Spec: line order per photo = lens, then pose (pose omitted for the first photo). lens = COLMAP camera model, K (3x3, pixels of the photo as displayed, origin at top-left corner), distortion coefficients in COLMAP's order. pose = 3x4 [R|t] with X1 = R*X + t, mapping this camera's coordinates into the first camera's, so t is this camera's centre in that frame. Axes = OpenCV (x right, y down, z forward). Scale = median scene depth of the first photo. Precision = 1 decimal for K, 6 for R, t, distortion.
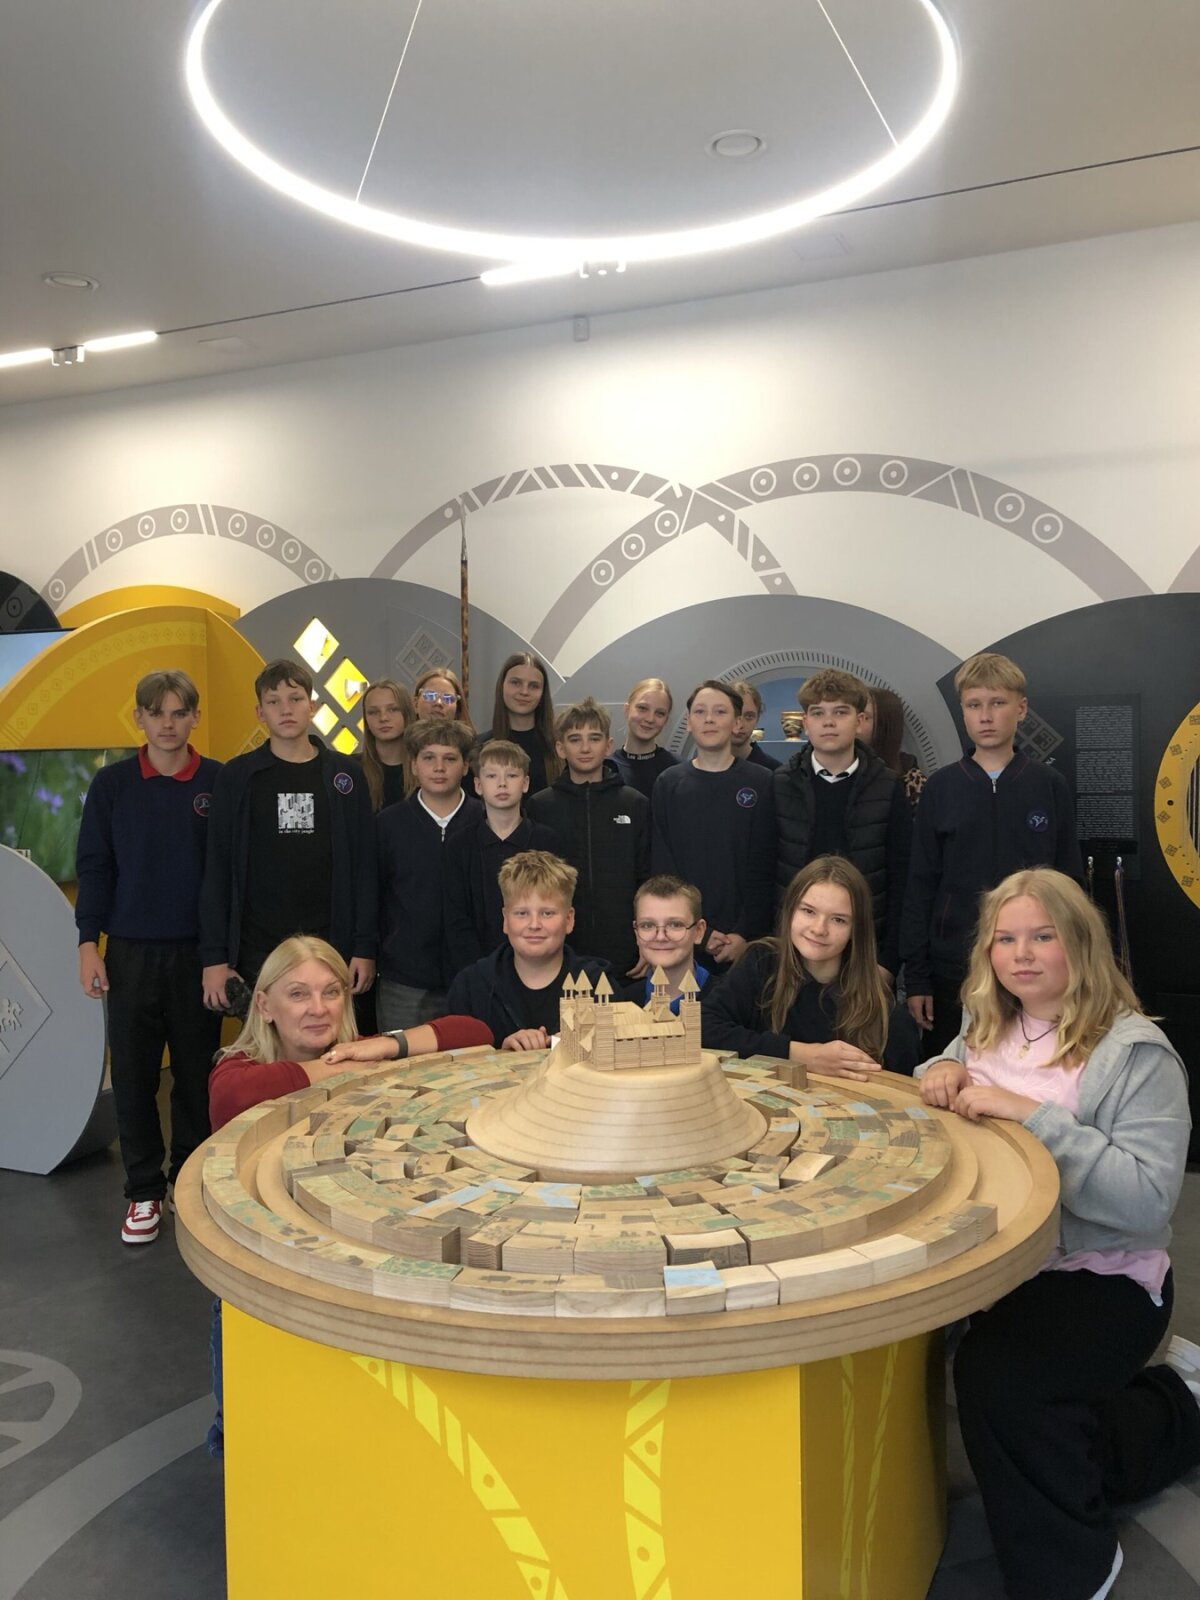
lens RADIAL K [[1301.3, 0, 590.6], [0, 1301.3, 797.7], [0, 0, 1]] dist [0.015686, -0.001456]
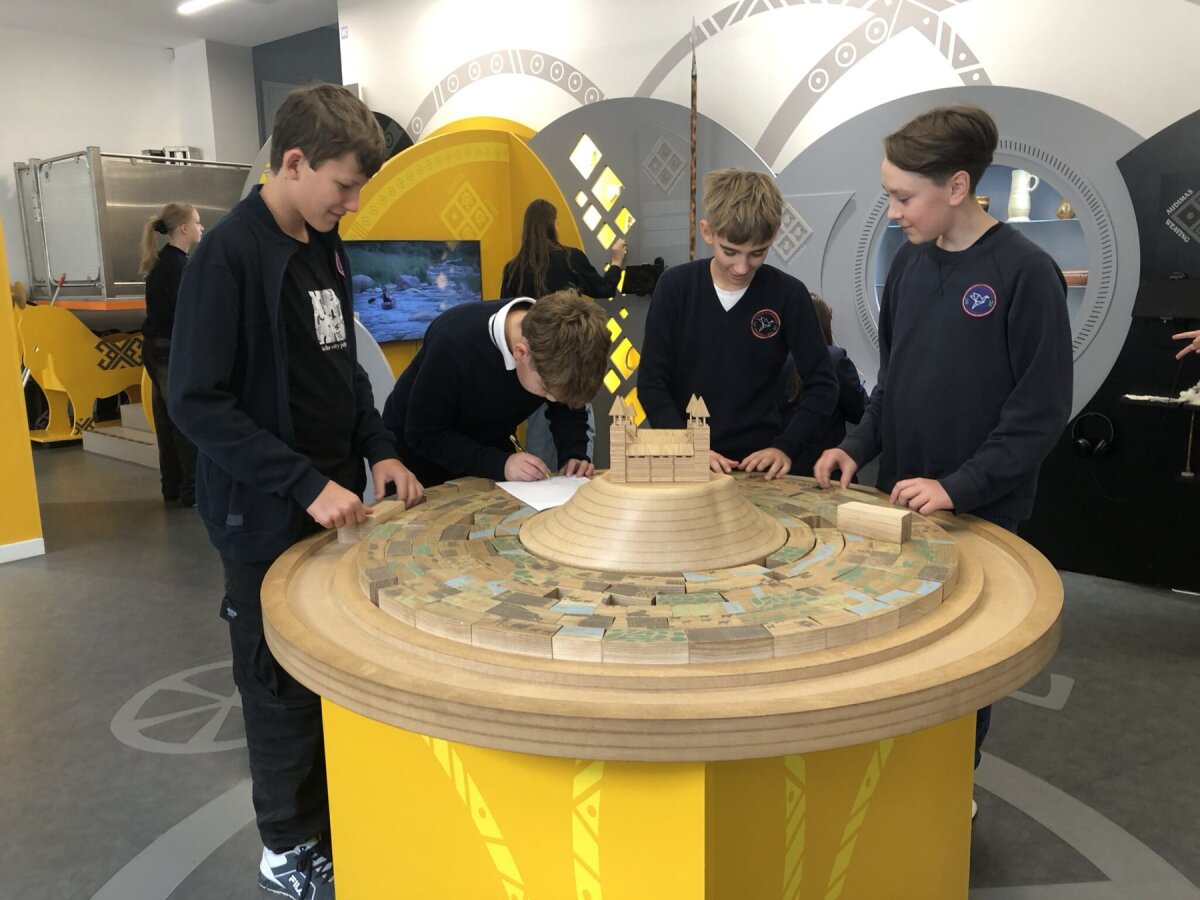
lens RADIAL K [[976.0, 0, 569.9], [0, 976.0, 445.7], [0, 0, 1]] dist [0.015686, -0.001456]
pose [[0.955454, 0.051218, -0.290660, 0.072644], [-0.006947, 0.988457, 0.151342, 0.018281], [0.295057, -0.142582, 0.944781, 0.071740]]
